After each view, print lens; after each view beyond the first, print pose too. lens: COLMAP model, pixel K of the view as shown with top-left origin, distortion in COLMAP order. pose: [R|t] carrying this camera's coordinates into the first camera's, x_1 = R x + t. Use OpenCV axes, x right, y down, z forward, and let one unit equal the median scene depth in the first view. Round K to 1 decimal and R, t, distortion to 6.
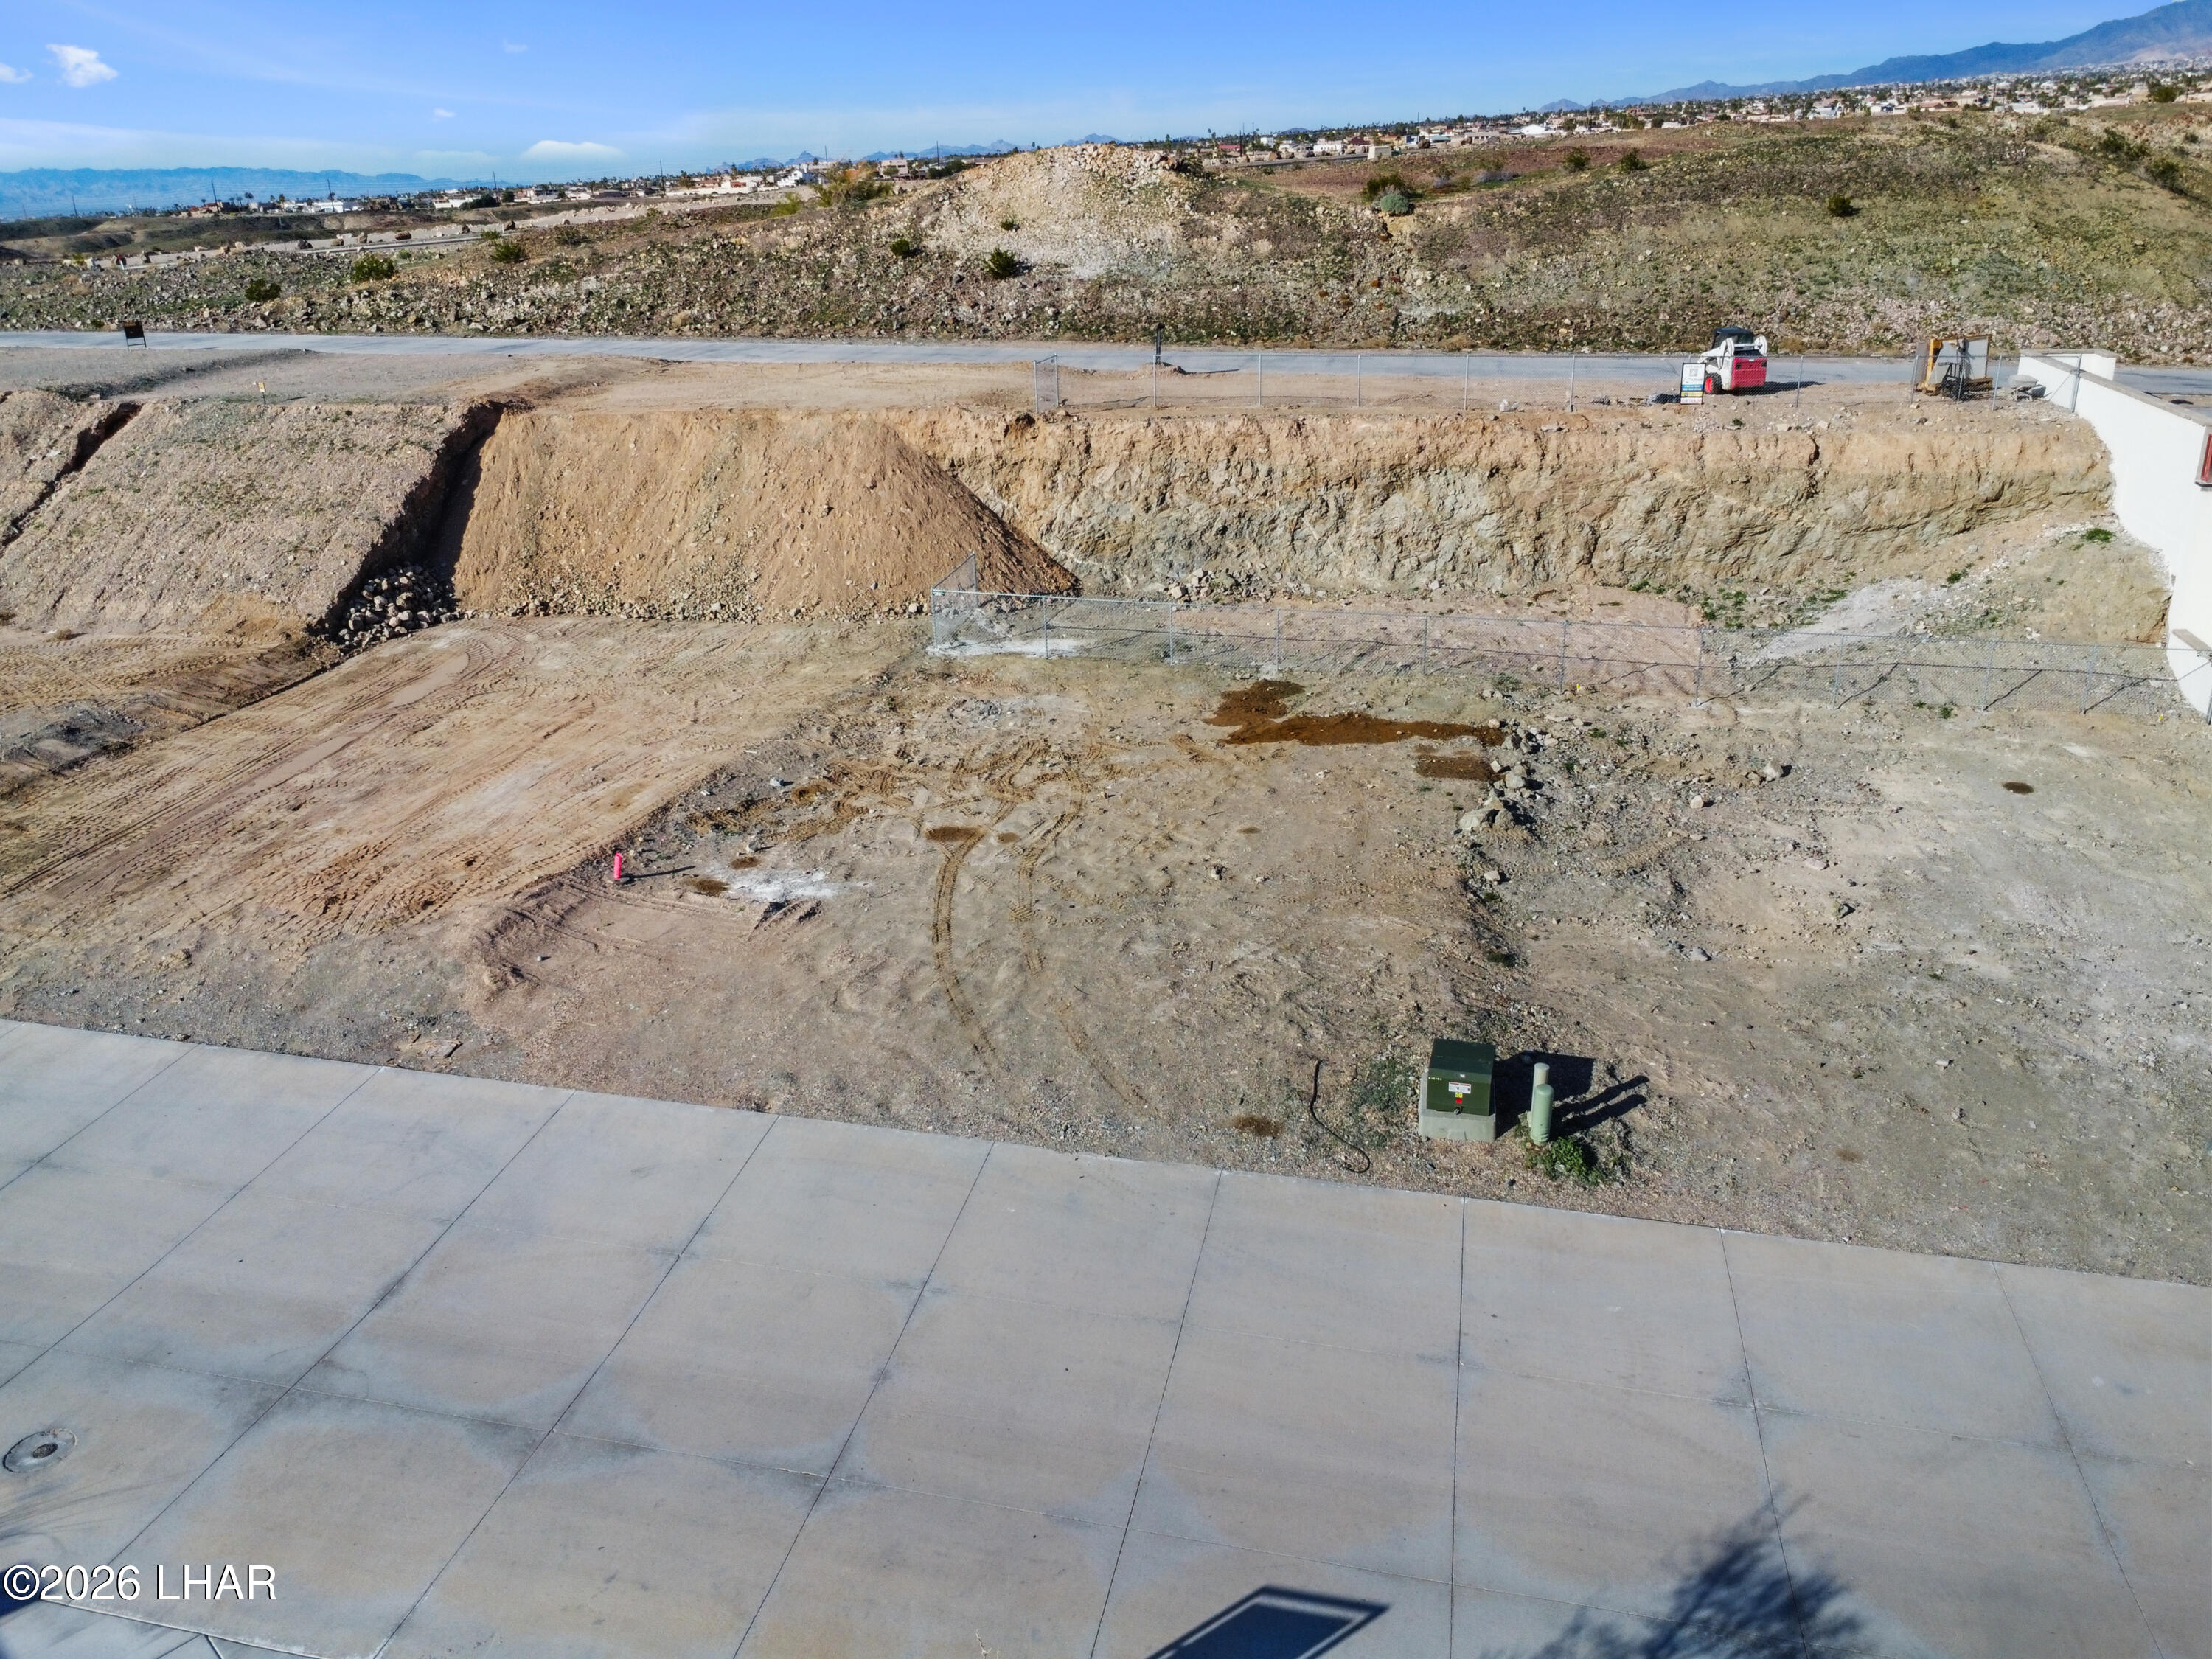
lens RADIAL K [[1662.9, 0, 1106.7], [0, 1662.9, 816.6], [0, 0, 1]] dist [0.007360, -0.009423]
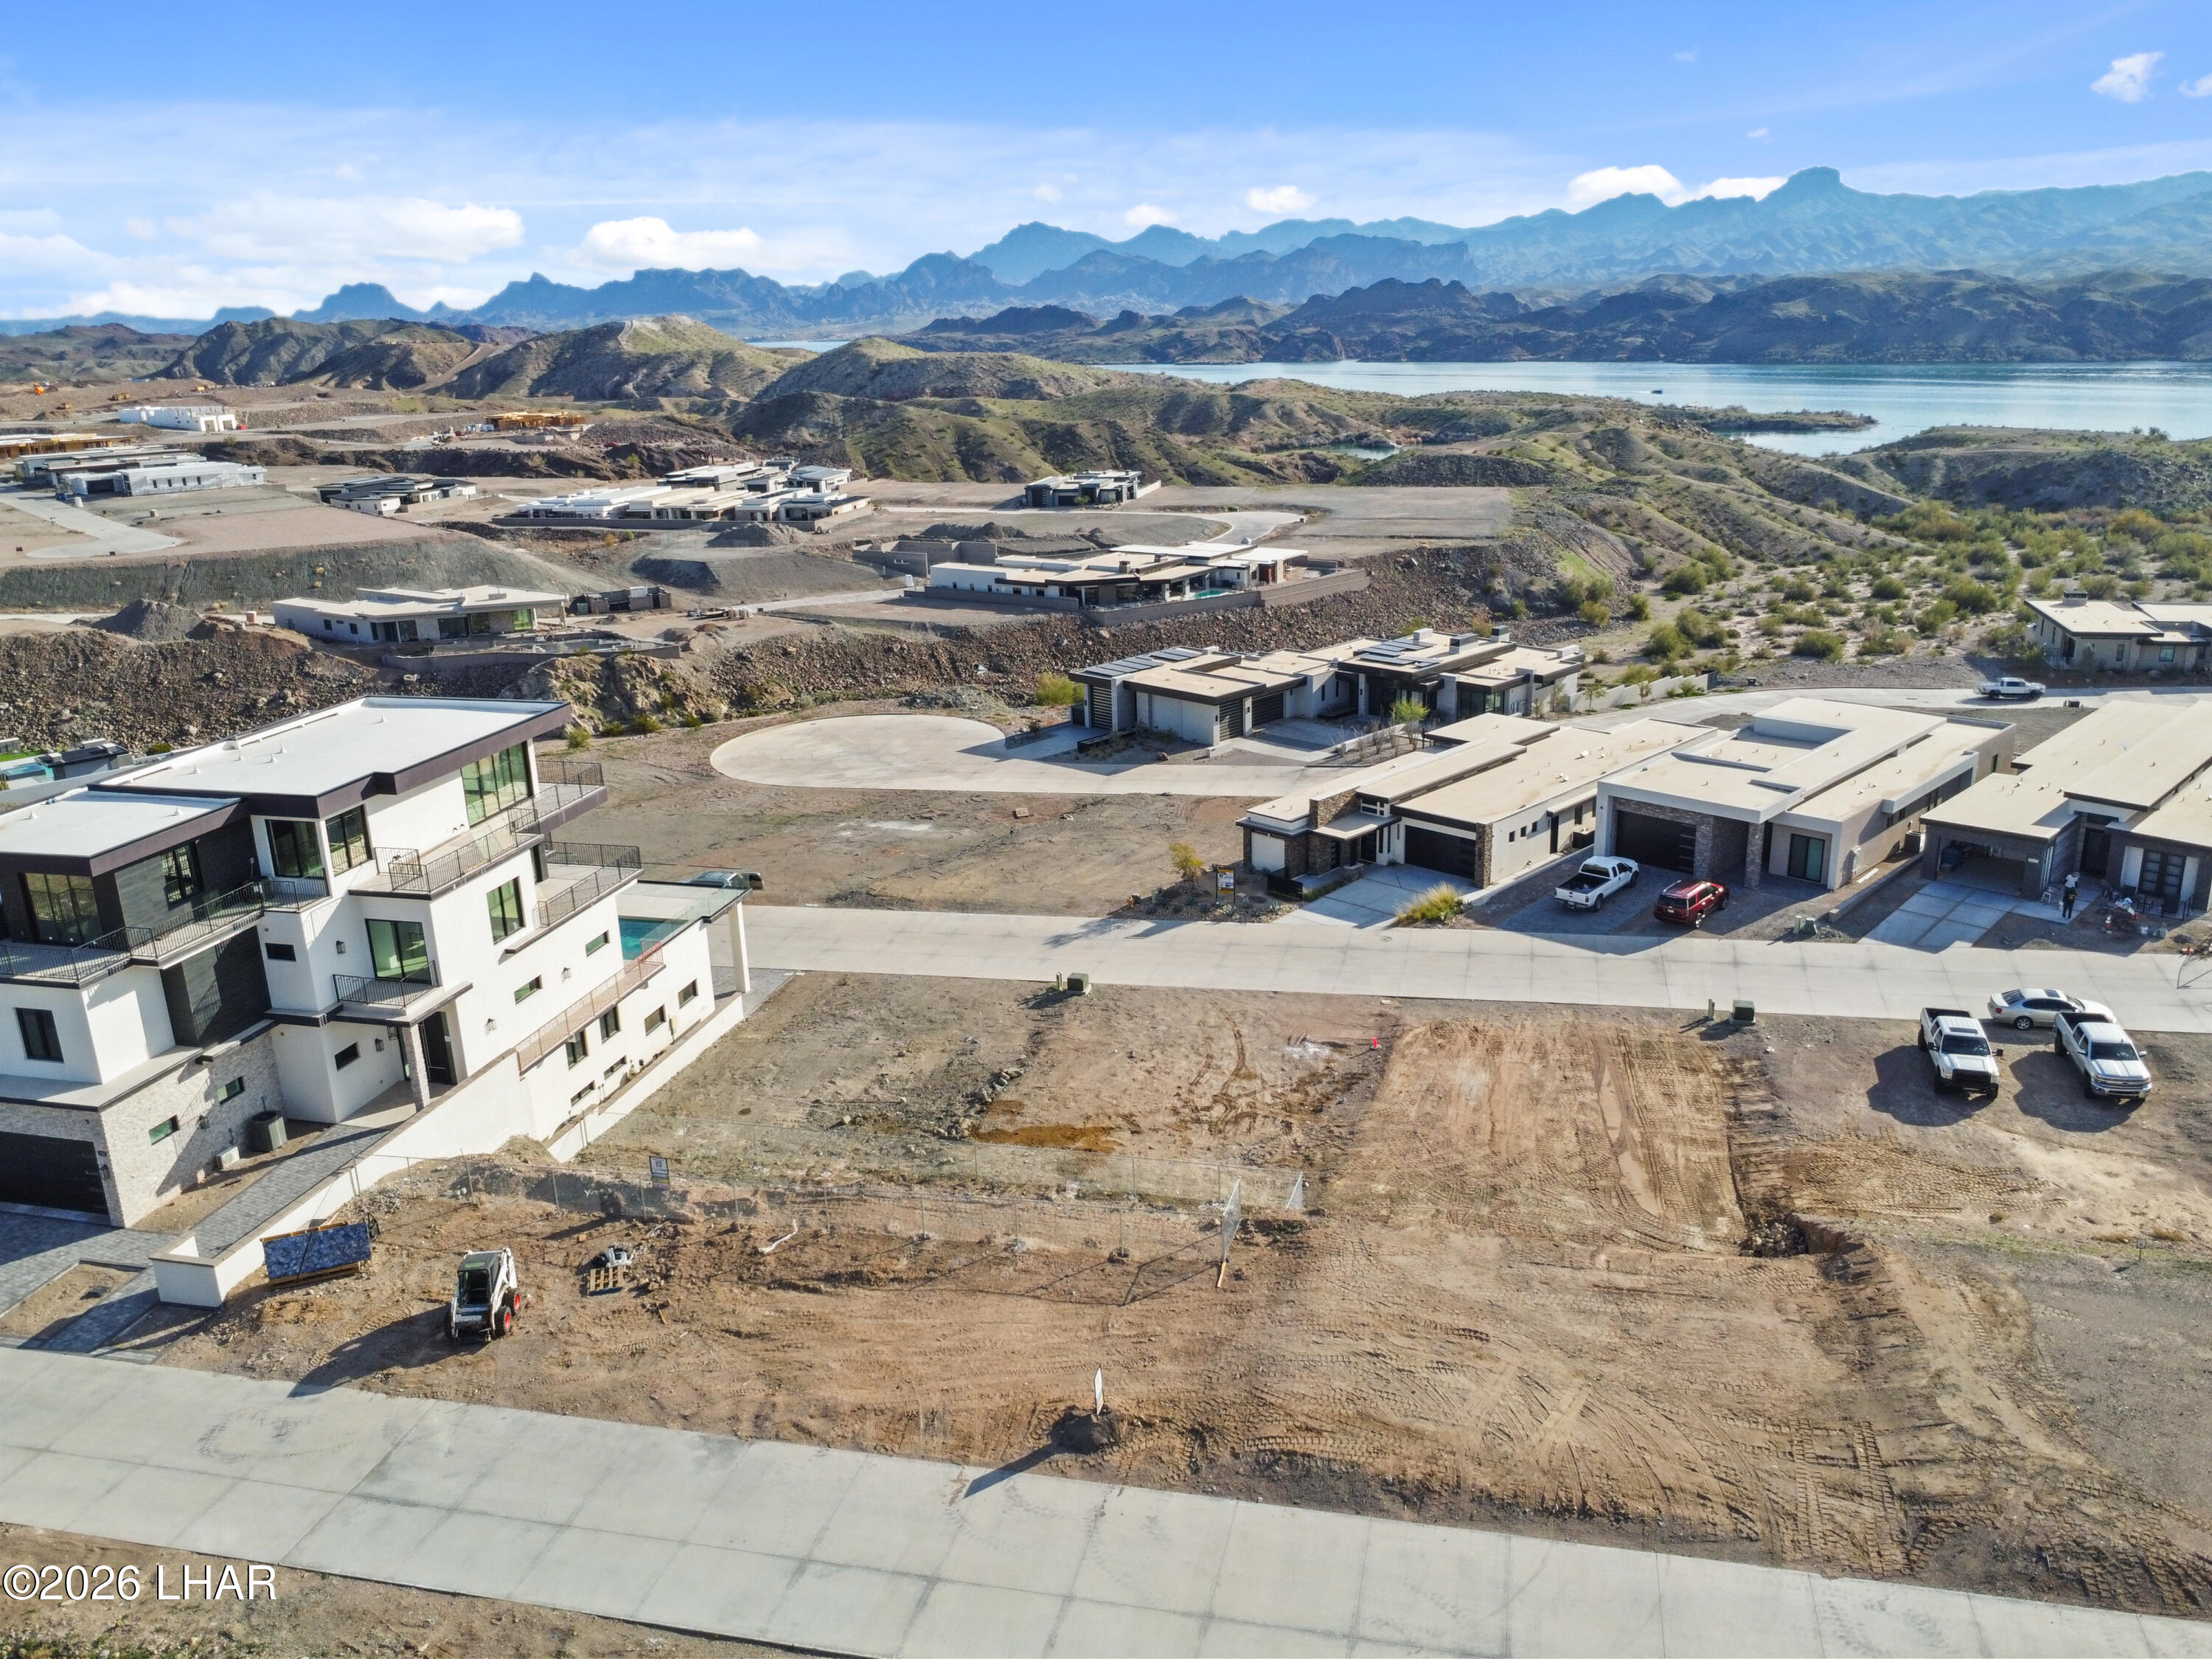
lens RADIAL K [[1662.9, 0, 1106.7], [0, 1662.9, 816.6], [0, 0, 1]] dist [0.007360, -0.009423]
pose [[-0.997238, 0.052550, 0.052493, -0.028325], [0.073786, 0.781996, 0.618901, -1.127243], [-0.008526, 0.621064, -0.783713, 1.722730]]
